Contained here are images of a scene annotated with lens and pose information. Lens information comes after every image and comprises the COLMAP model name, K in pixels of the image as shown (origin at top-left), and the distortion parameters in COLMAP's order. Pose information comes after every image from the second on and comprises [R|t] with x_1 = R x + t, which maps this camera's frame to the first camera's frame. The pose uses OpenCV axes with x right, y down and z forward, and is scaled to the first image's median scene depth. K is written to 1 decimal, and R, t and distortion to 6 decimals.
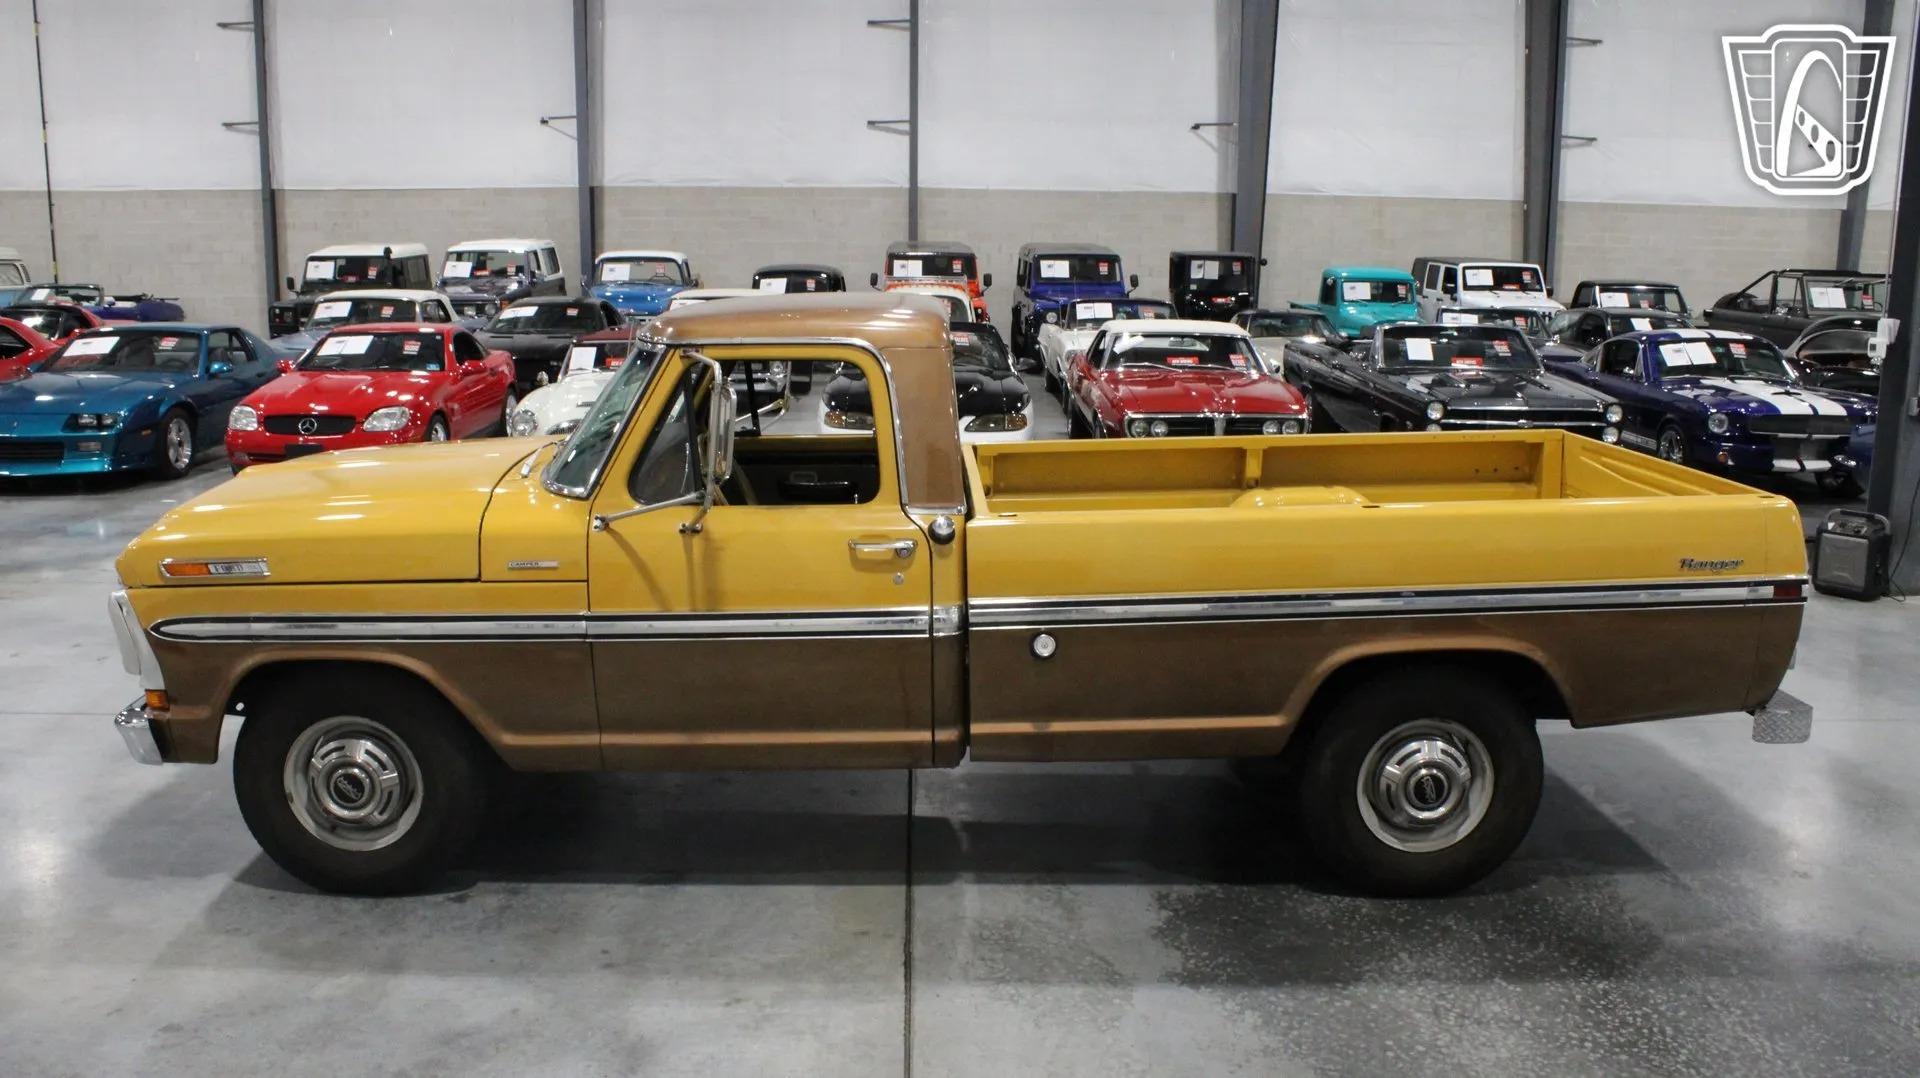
lens RADIAL K [[1598.2, 0, 943.4], [0, 1598.2, 528.3], [0, 0, 1]] dist [-0.163948, 0.138092]
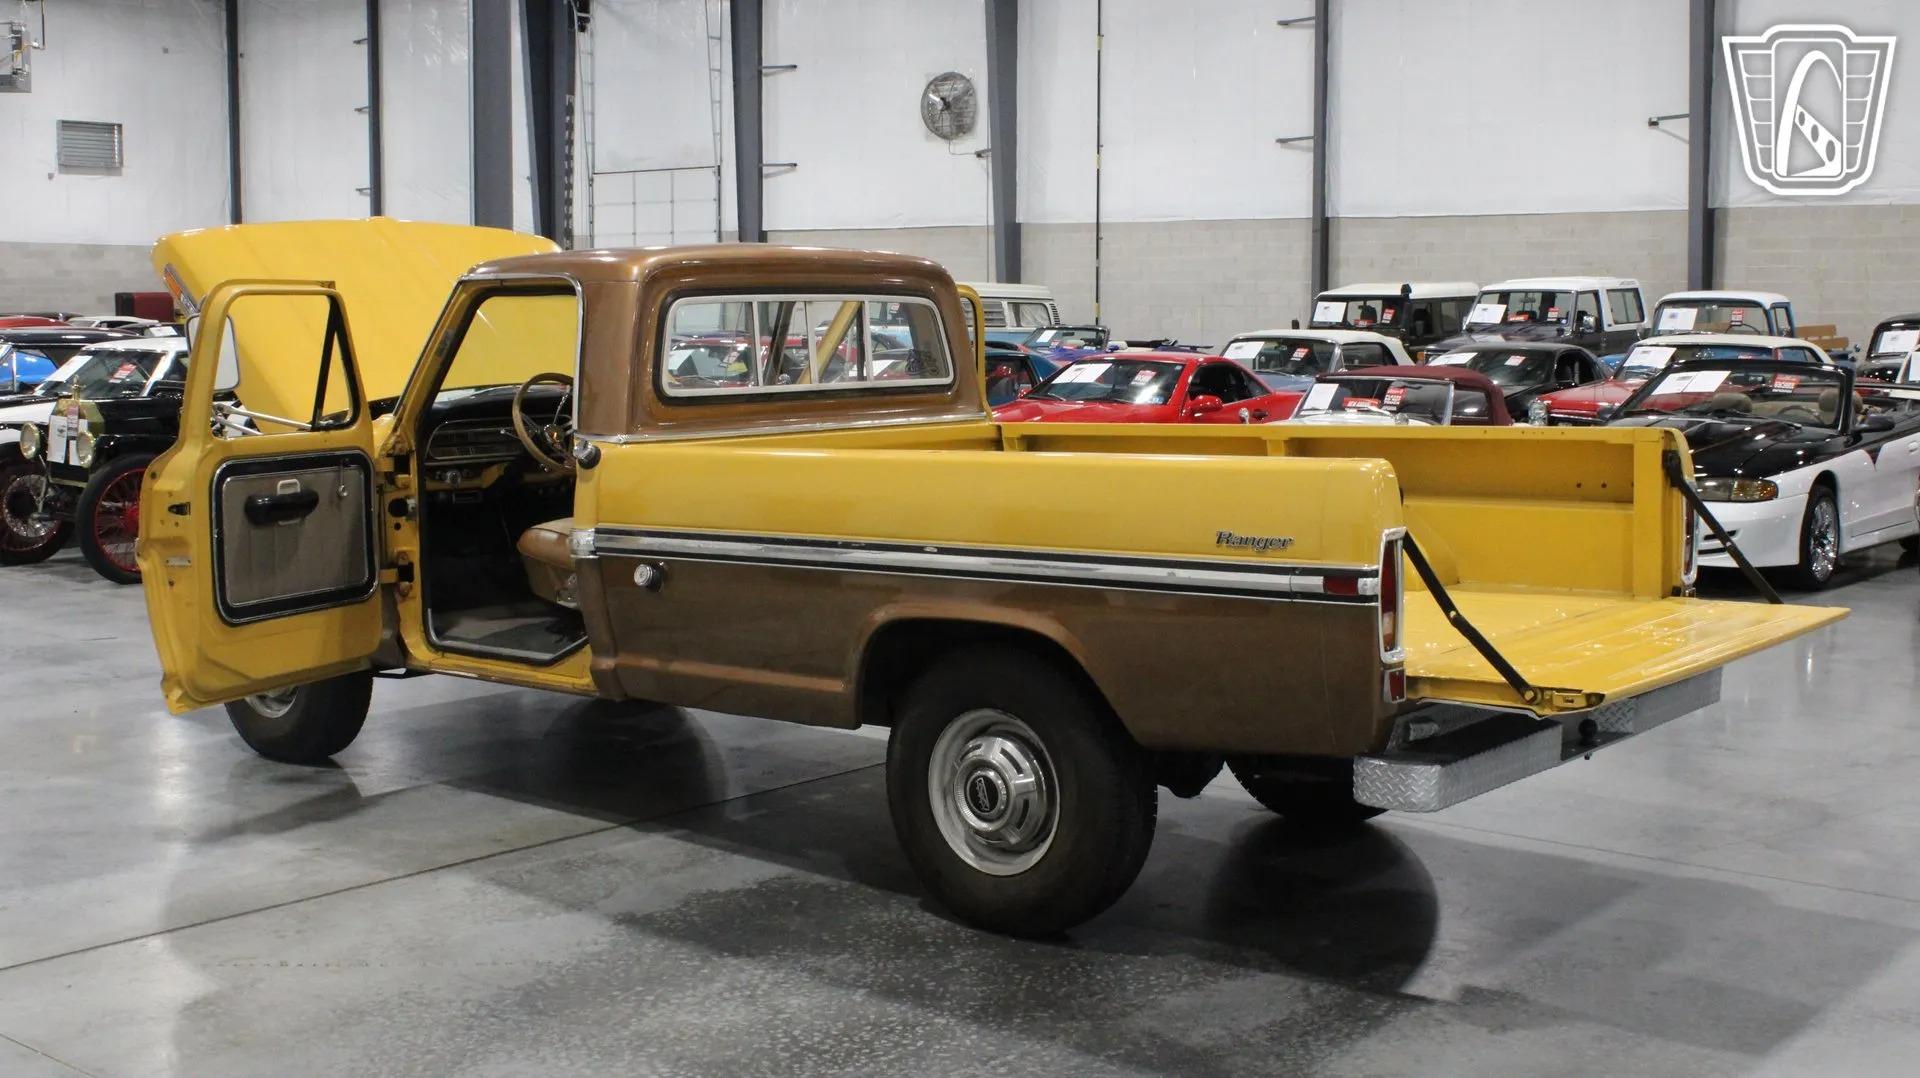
lens RADIAL K [[2171.4, 0, 950.2], [0, 2171.4, 533.1], [0, 0, 1]] dist [-0.081648, 0.049527]
pose [[0.758677, 0.062112, -0.648499, 1.038735], [-0.112258, 0.993019, -0.036222, 0.072007], [0.641722, 0.100280, 0.760353, 0.092614]]
